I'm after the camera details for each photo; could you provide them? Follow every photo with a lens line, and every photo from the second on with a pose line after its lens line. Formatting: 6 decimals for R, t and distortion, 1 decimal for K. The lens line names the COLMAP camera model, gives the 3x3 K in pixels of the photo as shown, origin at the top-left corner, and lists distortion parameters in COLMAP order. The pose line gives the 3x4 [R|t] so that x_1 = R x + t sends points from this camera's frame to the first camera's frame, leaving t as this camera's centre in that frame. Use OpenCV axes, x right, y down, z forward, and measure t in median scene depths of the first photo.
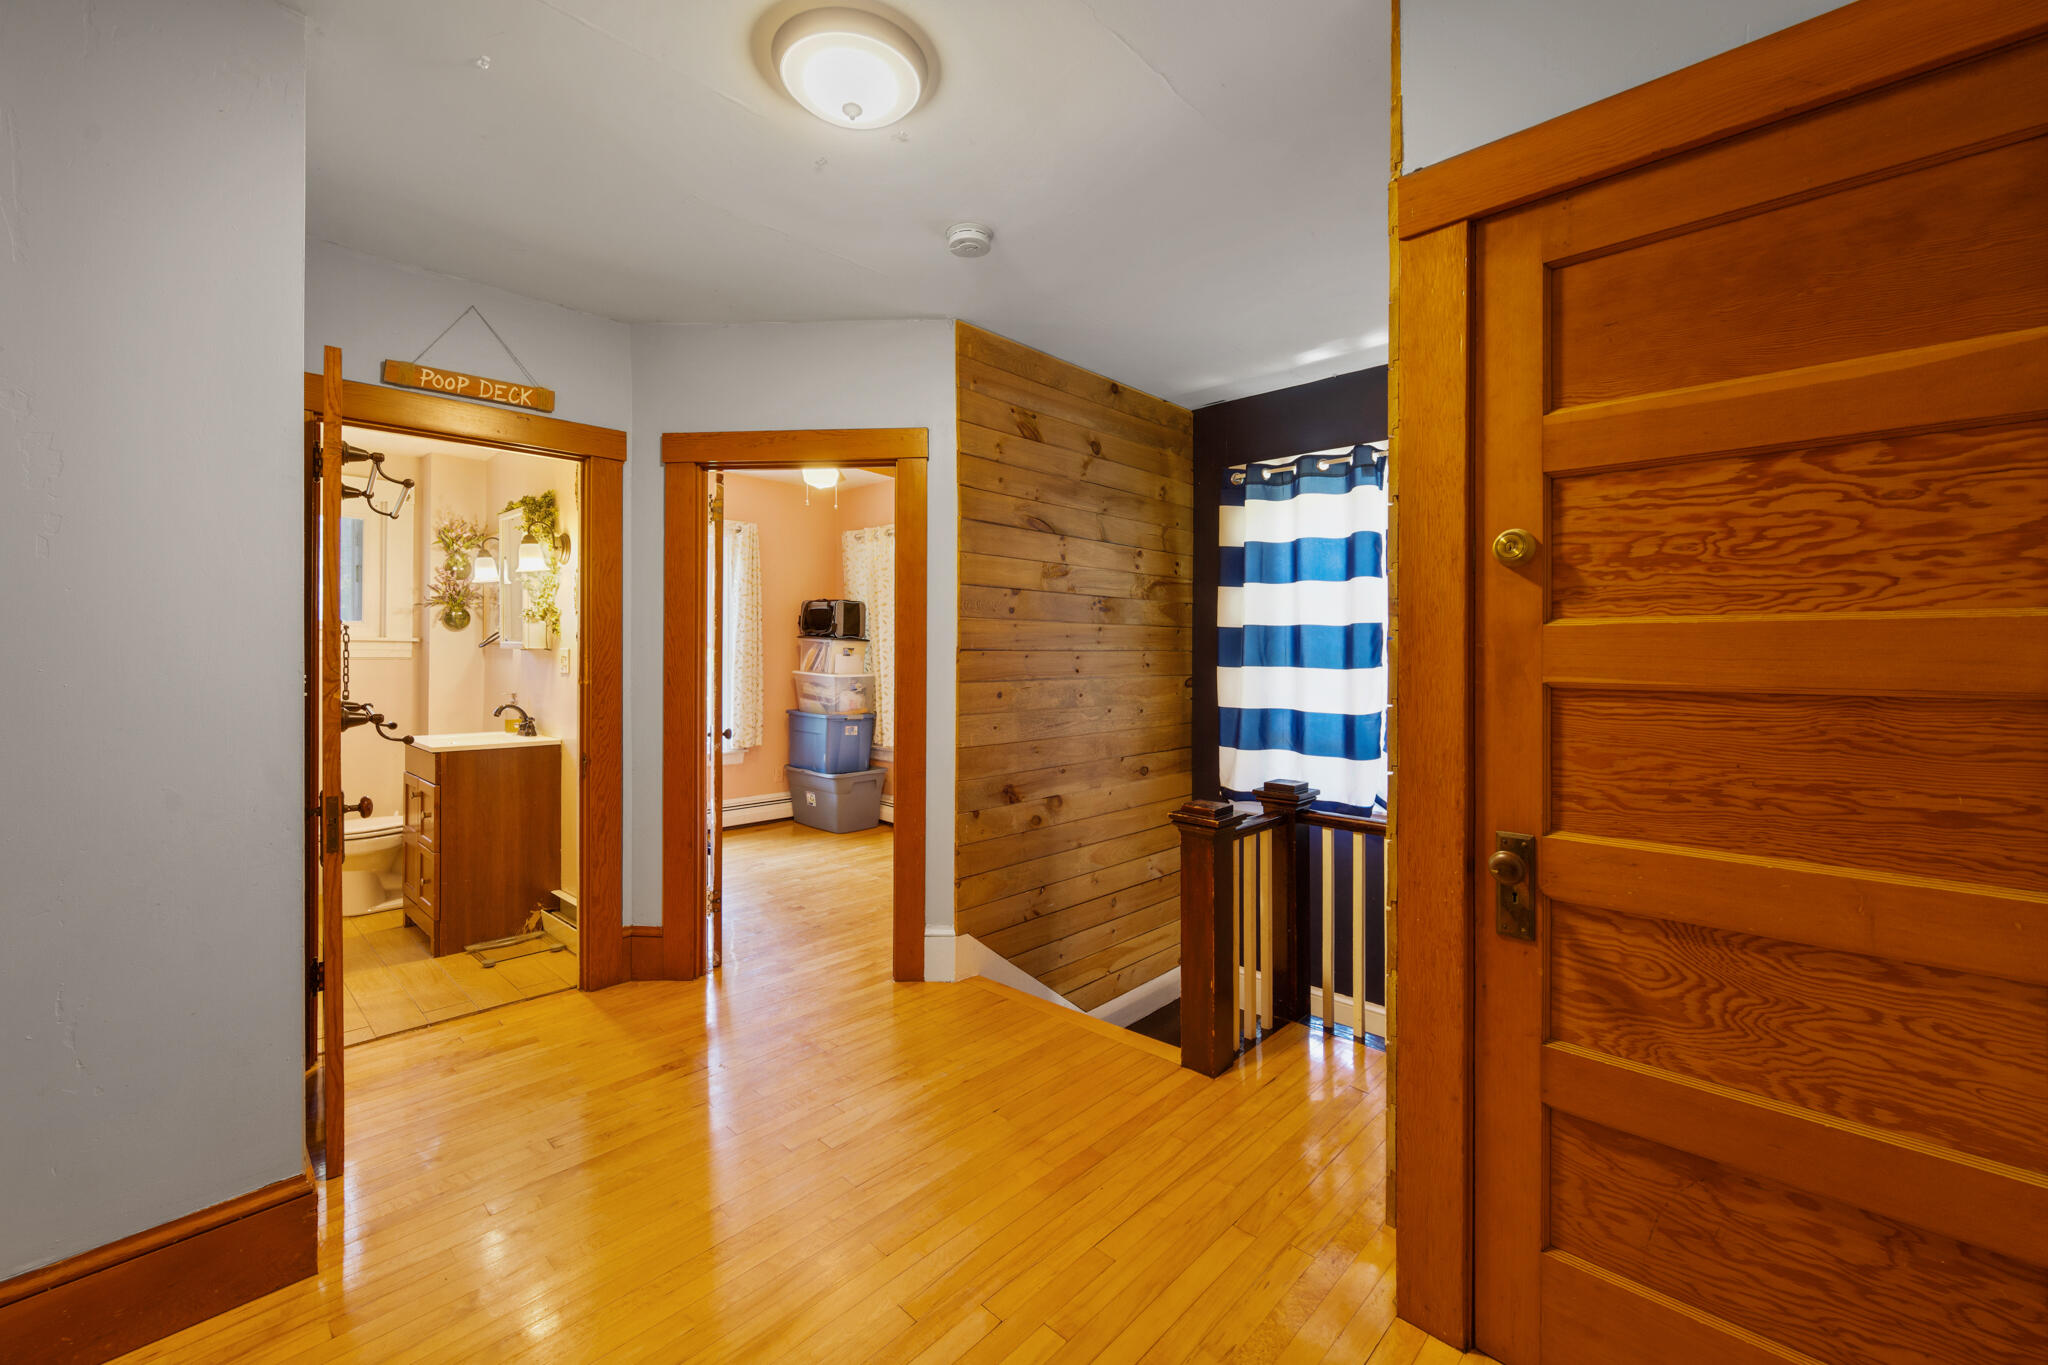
lens RADIAL K [[816.2, 0, 1029.7], [0, 816.2, 652.0], [0, 0, 1]] dist [-0.001655, 0.000462]
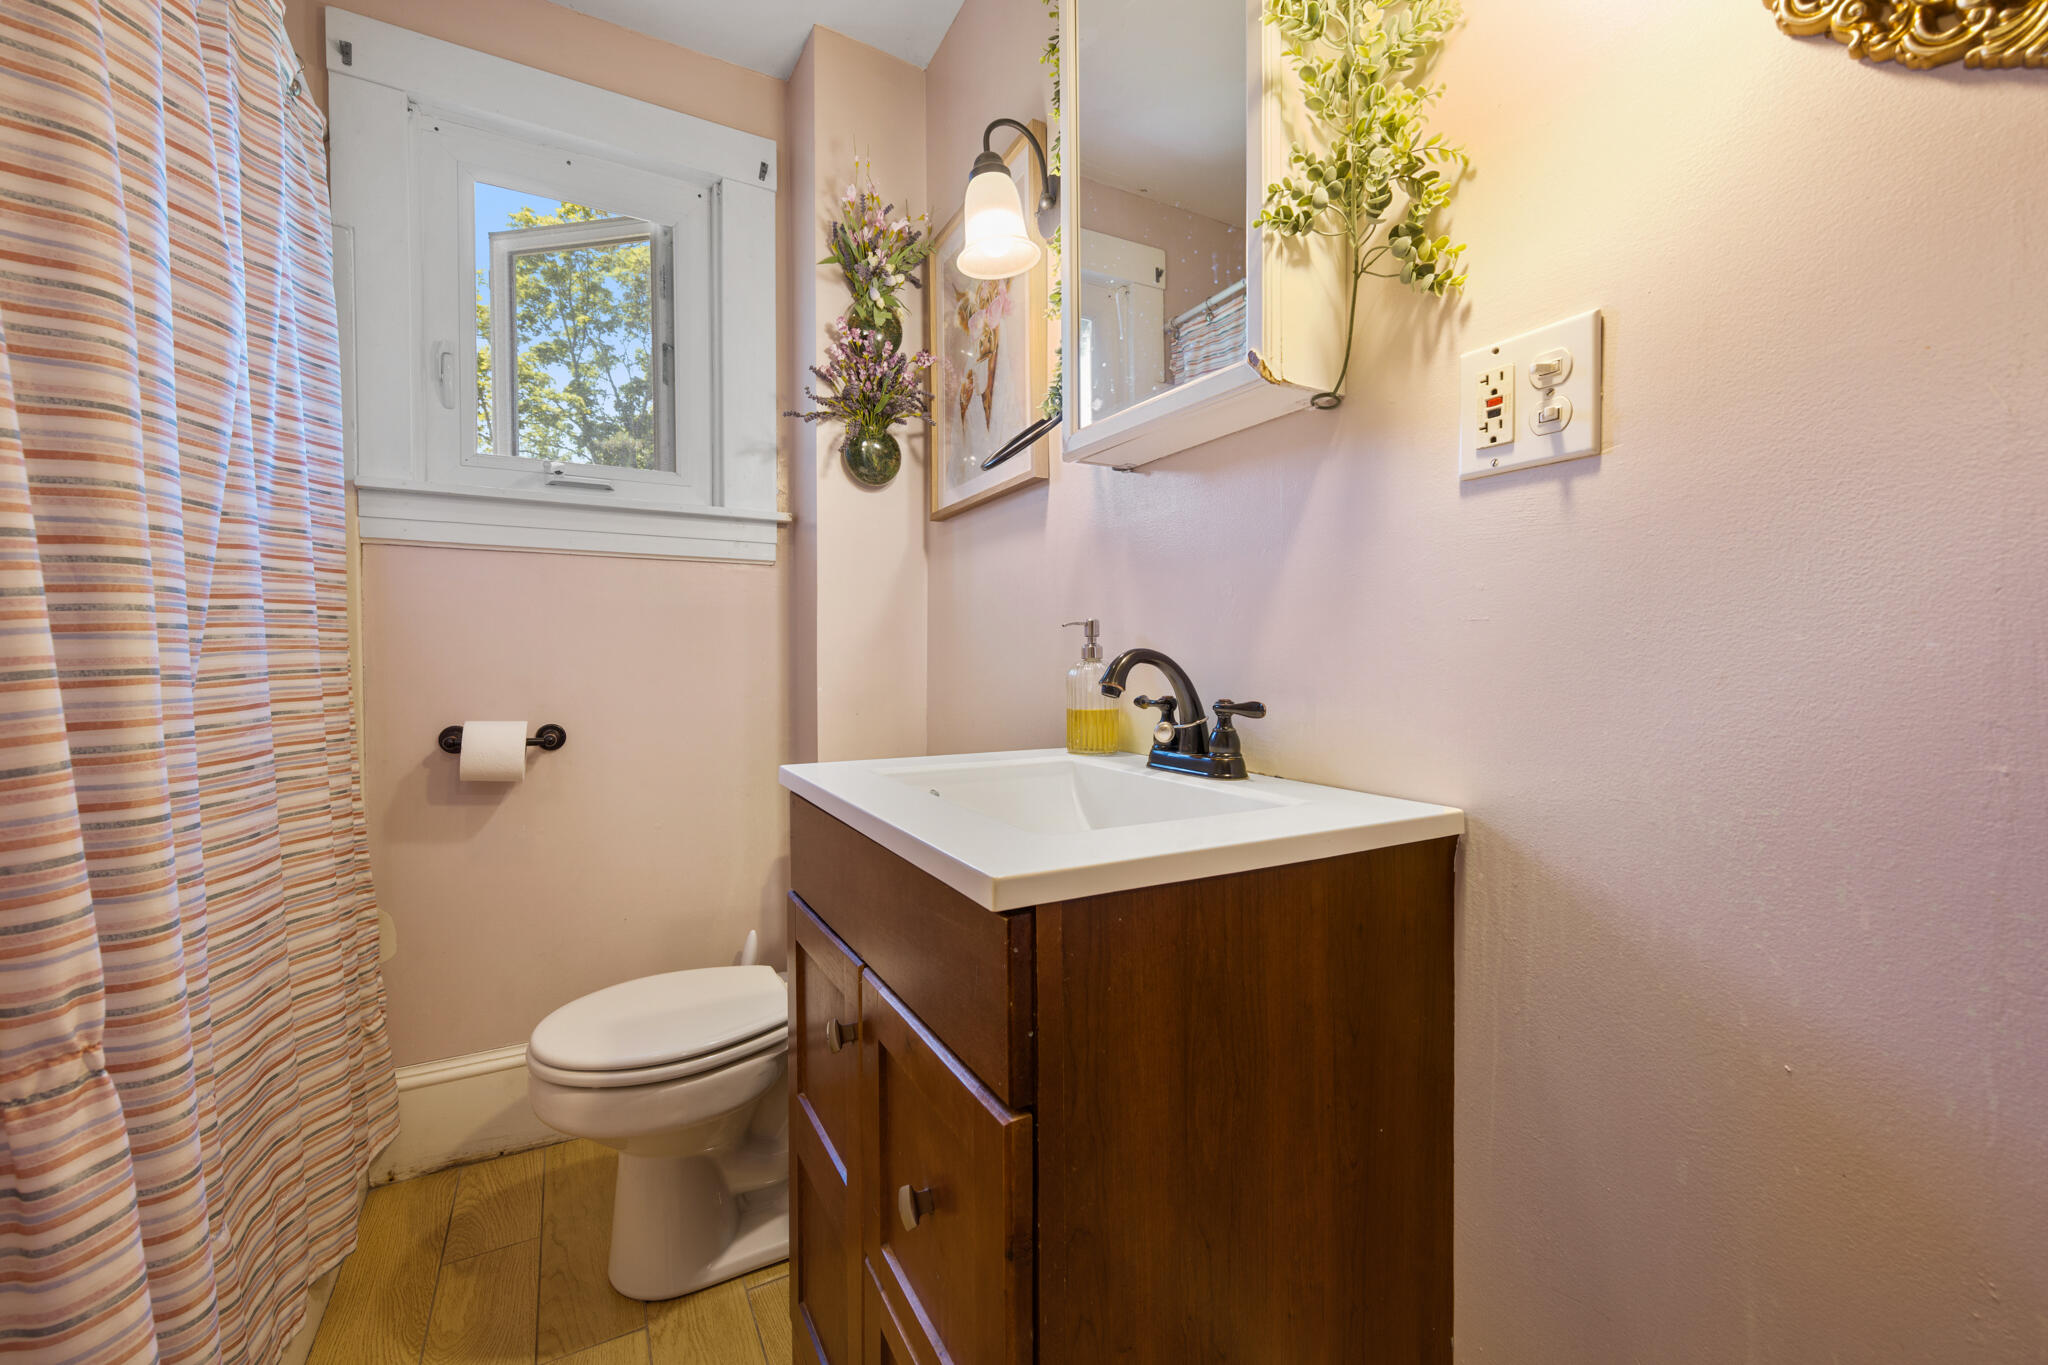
lens RADIAL K [[816.2, 0, 1025.6], [0, 816.2, 666.9], [0, 0, 1]] dist [-0.001655, 0.000462]
pose [[0.947706, 0.000255, -0.319146, -0.510081], [0.006678, 0.999765, 0.020628, 0.054334], [0.319076, -0.021680, 0.947481, 0.651425]]
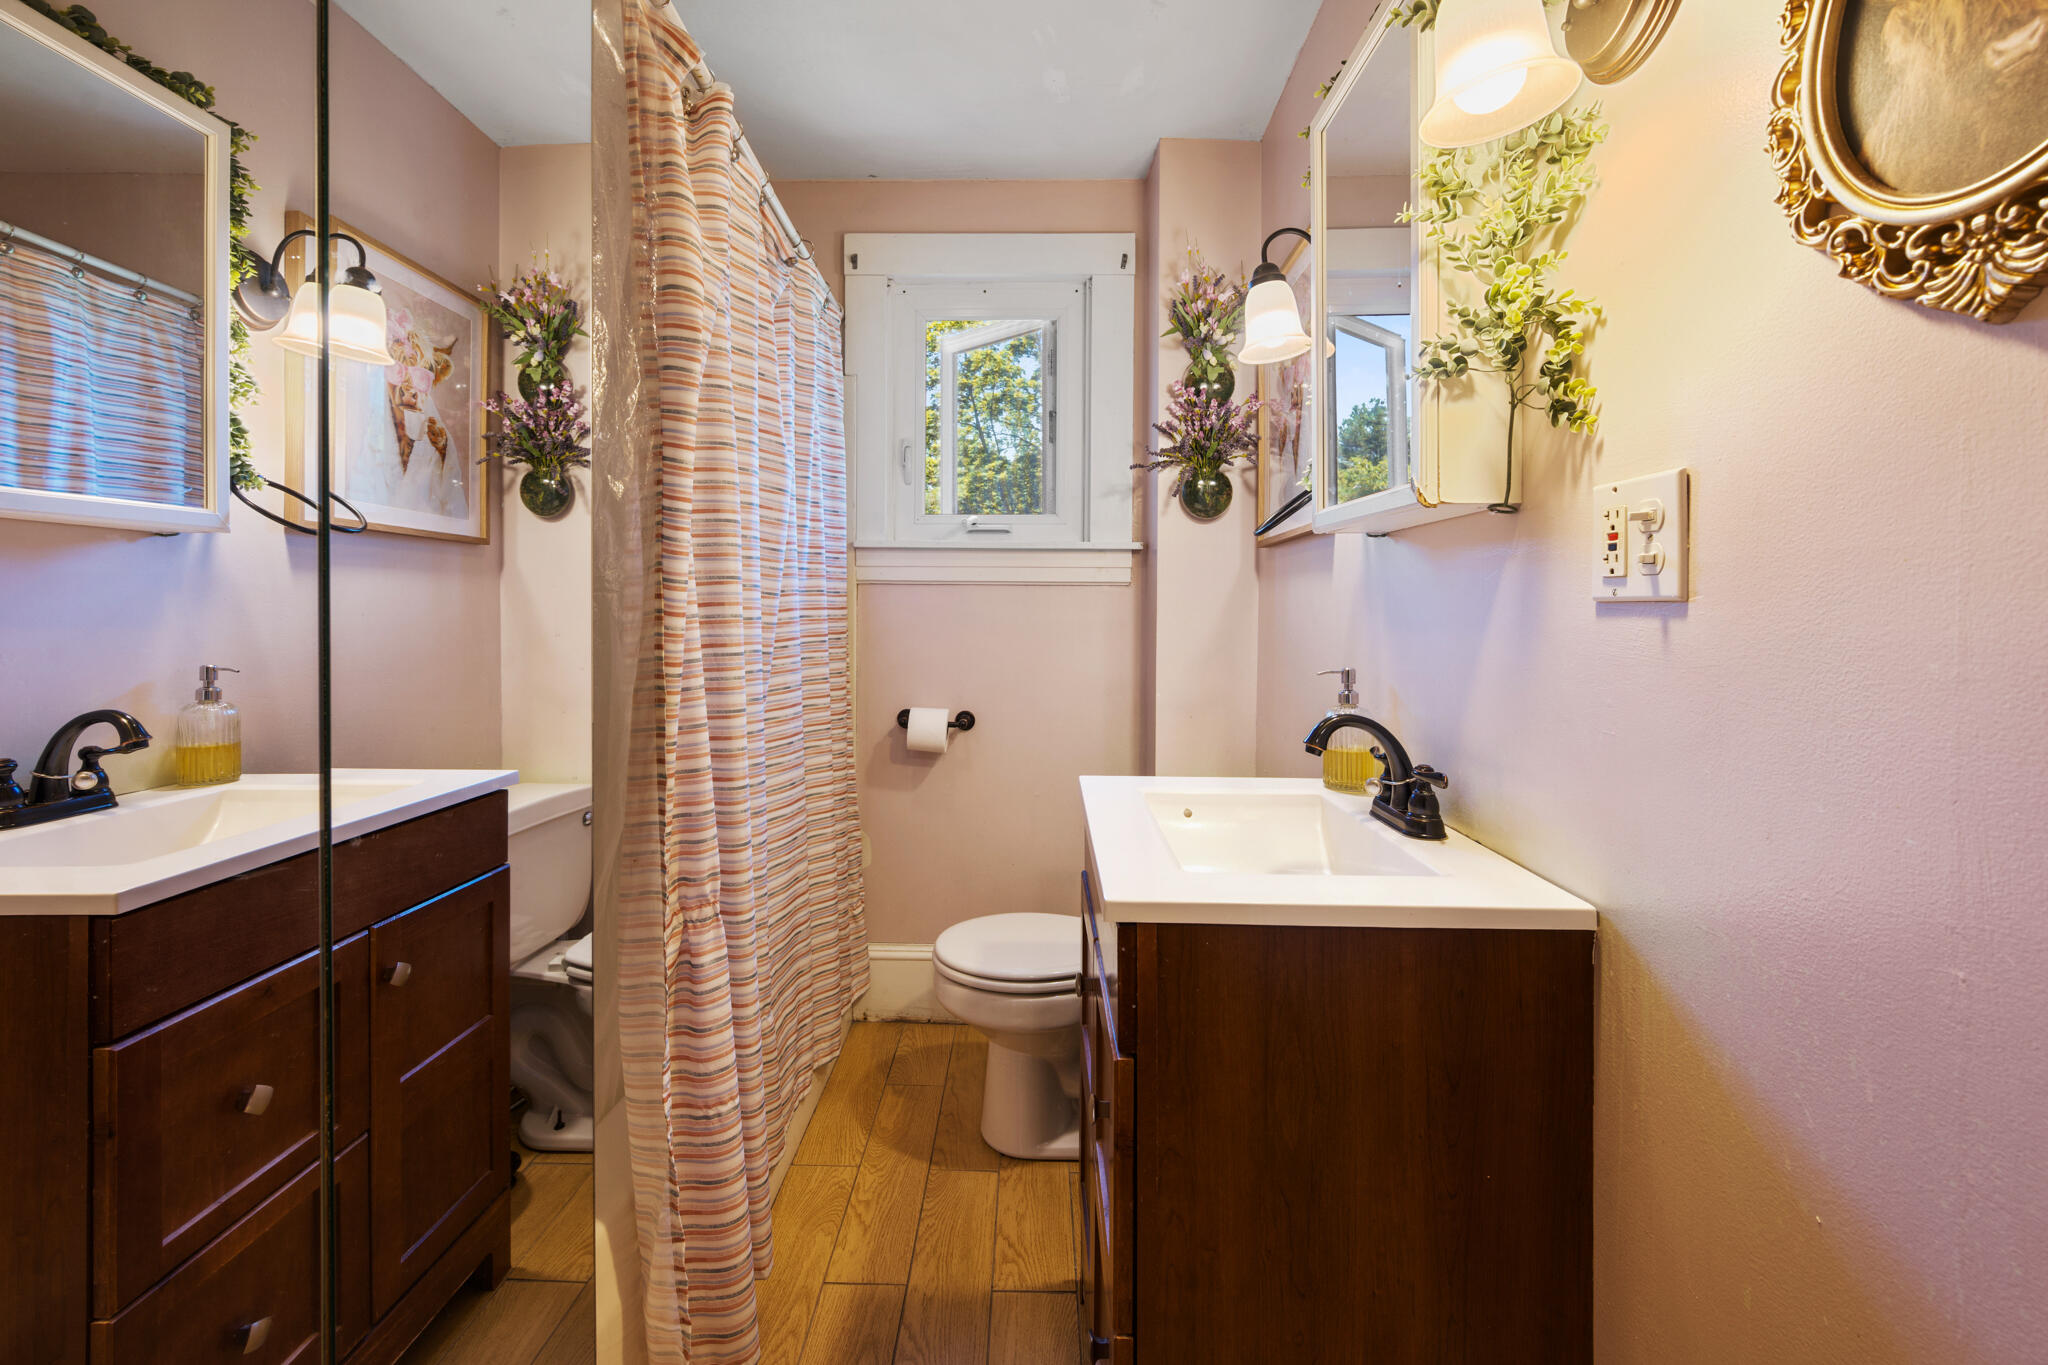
lens RADIAL K [[816.2, 0, 1019.2], [0, 816.2, 611.6], [0, 0, 1]] dist [-0.001655, 0.000462]
pose [[0.662453, 0.000346, -0.749104, -0.434636], [0.000414, 1.000000, 0.000829, 0.024779], [0.749104, -0.000859, 0.662452, 0.625905]]
